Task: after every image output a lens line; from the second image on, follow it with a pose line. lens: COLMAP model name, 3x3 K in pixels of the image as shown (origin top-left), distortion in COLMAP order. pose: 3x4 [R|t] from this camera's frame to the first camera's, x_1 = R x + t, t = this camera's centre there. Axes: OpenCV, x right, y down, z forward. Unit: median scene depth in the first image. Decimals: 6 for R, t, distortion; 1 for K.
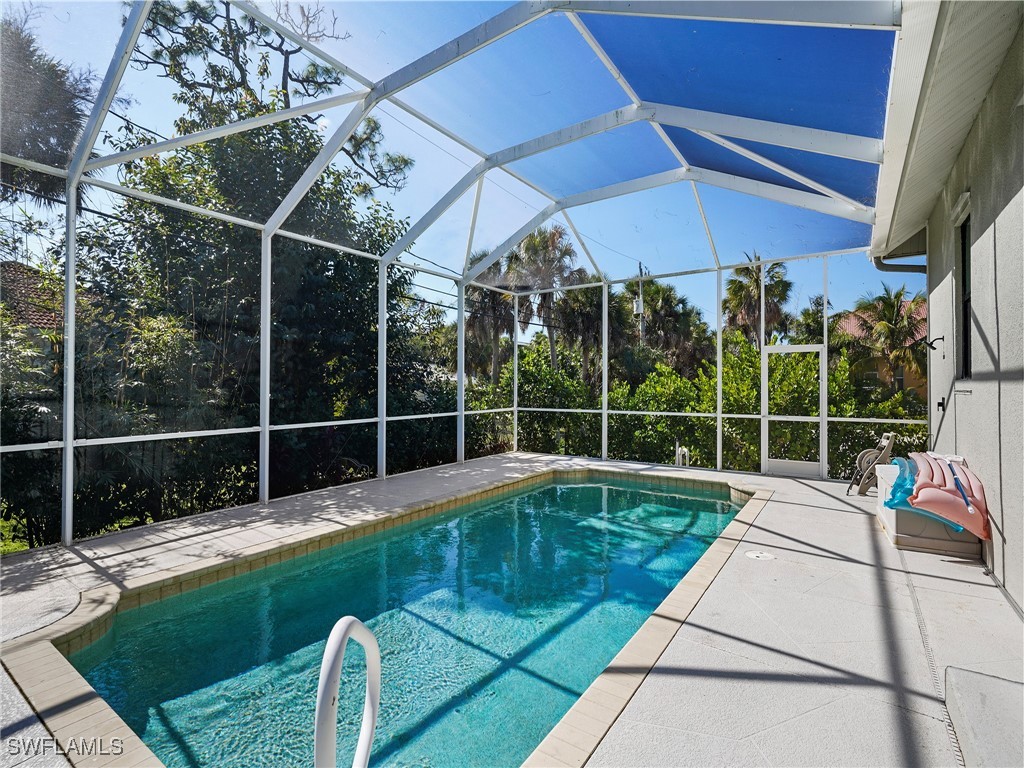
lens RADIAL K [[479.3, 0, 512.0], [0, 479.3, 384.0], [0, 0, 1]] dist [0.001015, 0.000253]
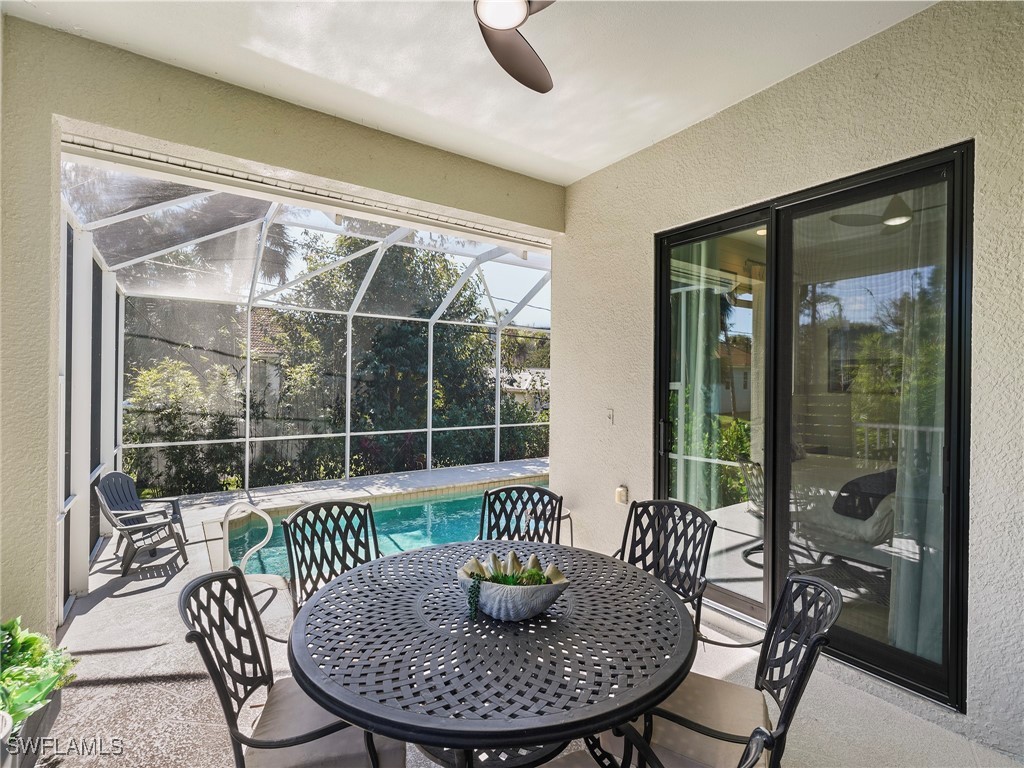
lens RADIAL K [[504.7, 0, 512.0], [0, 504.7, 384.0], [0, 0, 1]] dist [-0.002003, 0.000081]
pose [[0.925116, 0.005866, -0.379639, 0.665399], [-0.002435, 0.999952, 0.009518, -0.097274], [0.379676, -0.007881, 0.925086, -0.390090]]
